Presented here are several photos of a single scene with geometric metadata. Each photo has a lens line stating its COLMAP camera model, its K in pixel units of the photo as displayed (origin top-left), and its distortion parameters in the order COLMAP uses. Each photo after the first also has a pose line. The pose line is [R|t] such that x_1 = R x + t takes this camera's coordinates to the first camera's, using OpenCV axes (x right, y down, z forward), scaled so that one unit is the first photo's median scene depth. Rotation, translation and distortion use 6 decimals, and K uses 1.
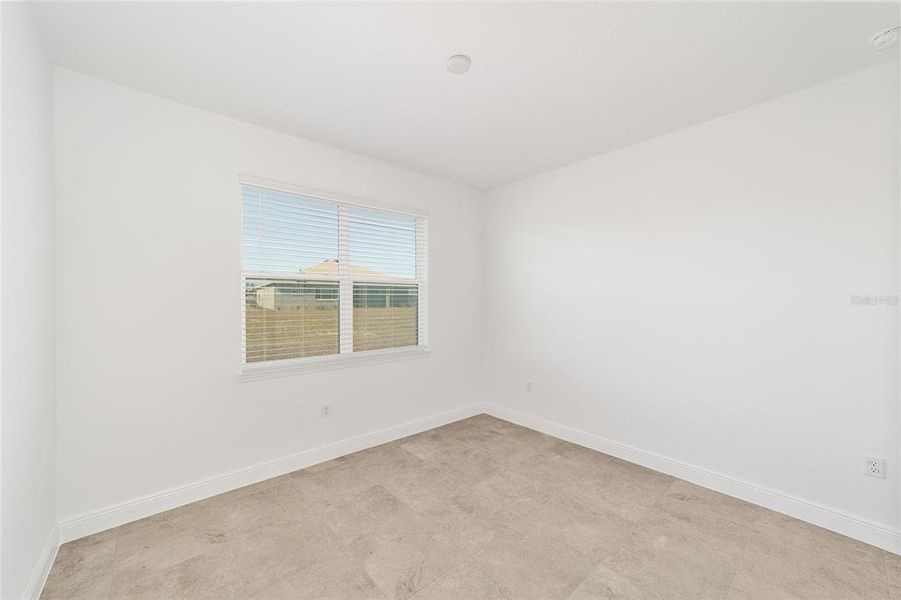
lens RADIAL K [[347.3, 0, 447.3], [0, 347.3, 300.6], [0, 0, 1]] dist [-0.015434, 0.008942]
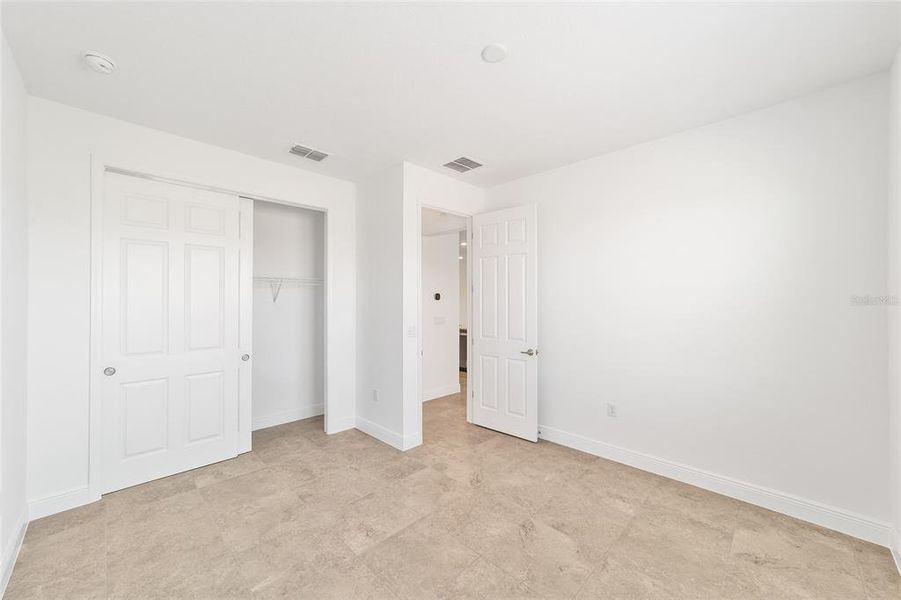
lens RADIAL K [[347.3, 0, 447.3], [0, 347.3, 300.6], [0, 0, 1]] dist [-0.015434, 0.008942]
pose [[-0.997804, -0.002211, -0.066200, 0.242426], [-0.002148, 0.999997, -0.001012, -0.009456], [0.066202, -0.000868, -0.997806, 2.071417]]
